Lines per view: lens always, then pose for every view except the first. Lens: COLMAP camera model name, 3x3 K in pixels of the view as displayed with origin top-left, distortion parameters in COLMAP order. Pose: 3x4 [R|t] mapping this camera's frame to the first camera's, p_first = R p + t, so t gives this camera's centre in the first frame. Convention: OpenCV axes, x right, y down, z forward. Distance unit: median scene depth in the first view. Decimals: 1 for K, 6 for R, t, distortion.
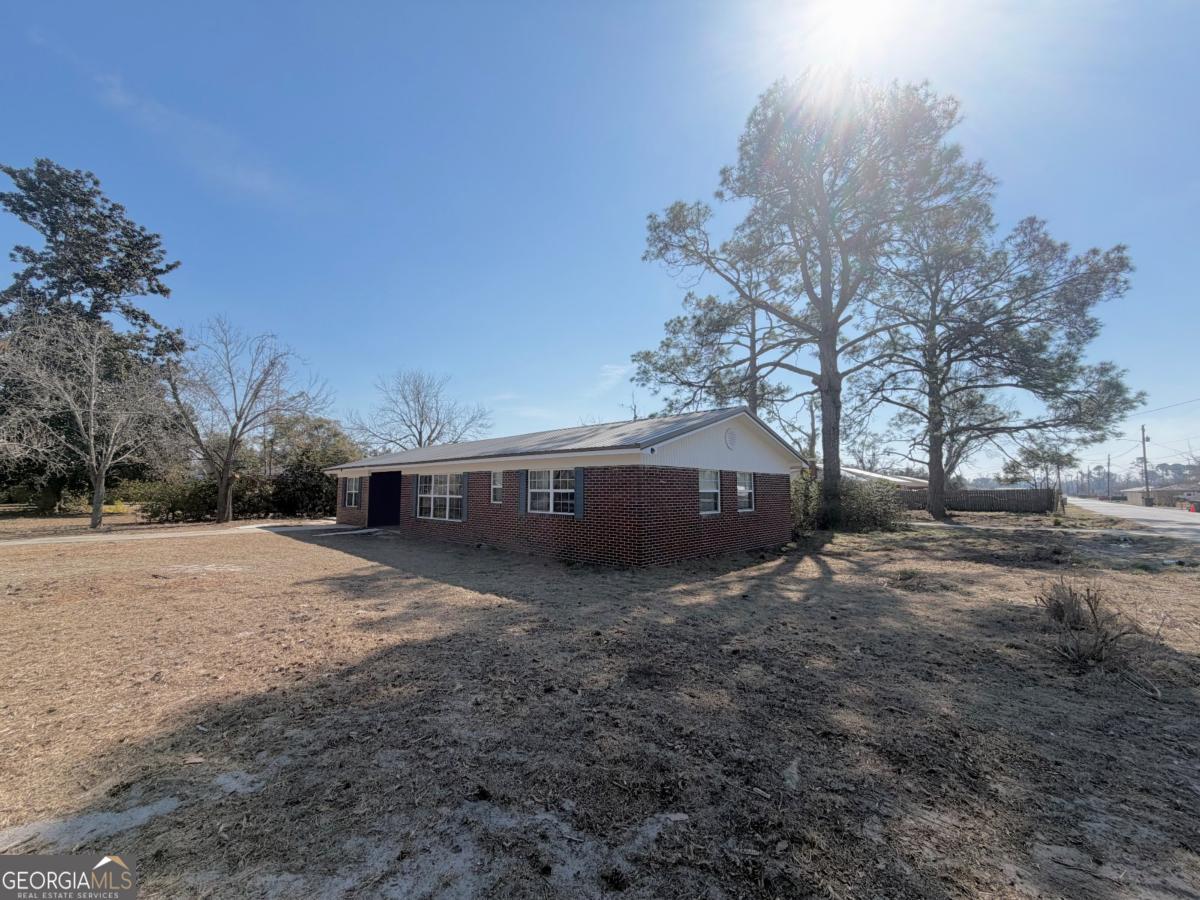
lens RADIAL K [[480.5, 0, 605.1], [0, 480.5, 452.4], [0, 0, 1]] dist [0.003283, -0.000361]
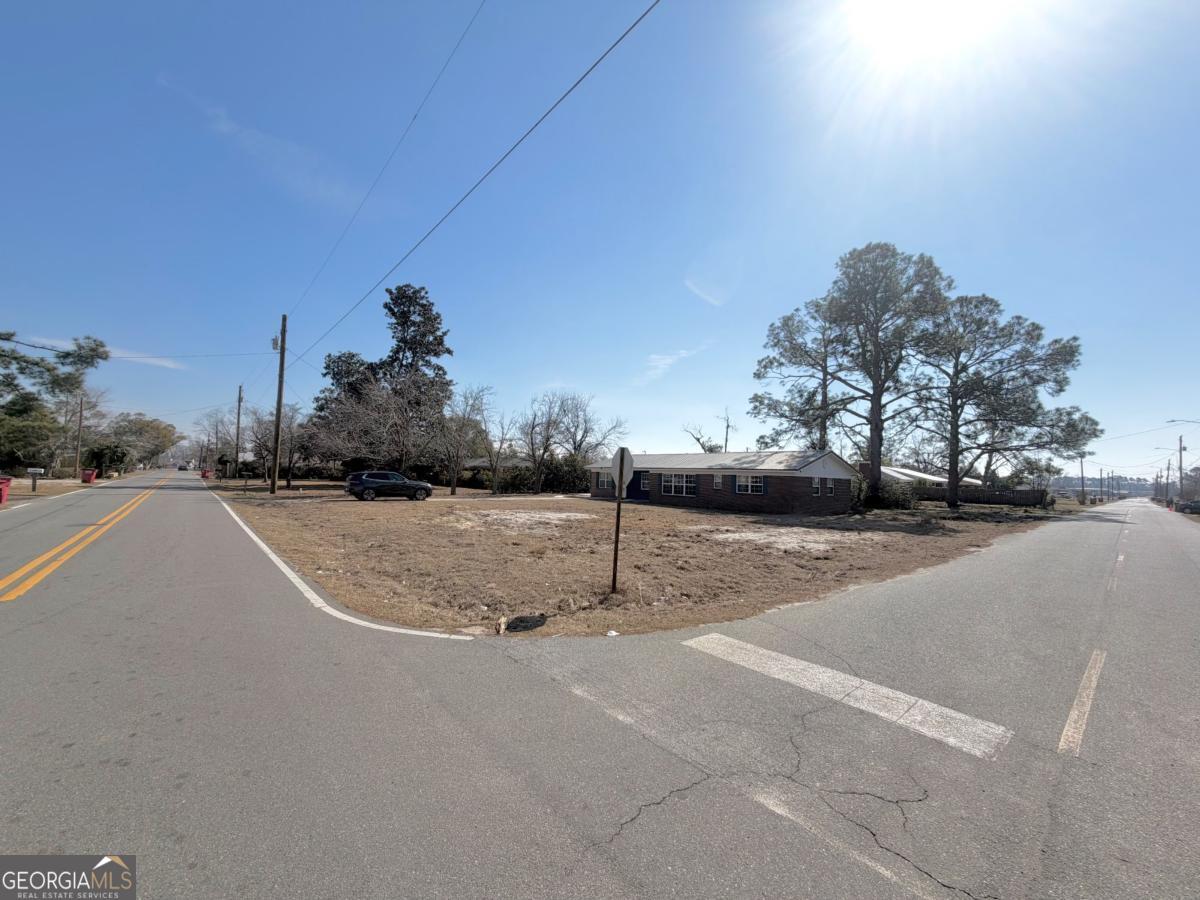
lens RADIAL K [[480.5, 0, 606.3], [0, 480.5, 454.6], [0, 0, 1]] dist [0.003283, -0.000361]
pose [[0.994607, 0.021435, -0.101479, -0.263430], [-0.018502, 0.999386, 0.029759, -0.057469], [0.102055, -0.027721, 0.994392, -0.672470]]
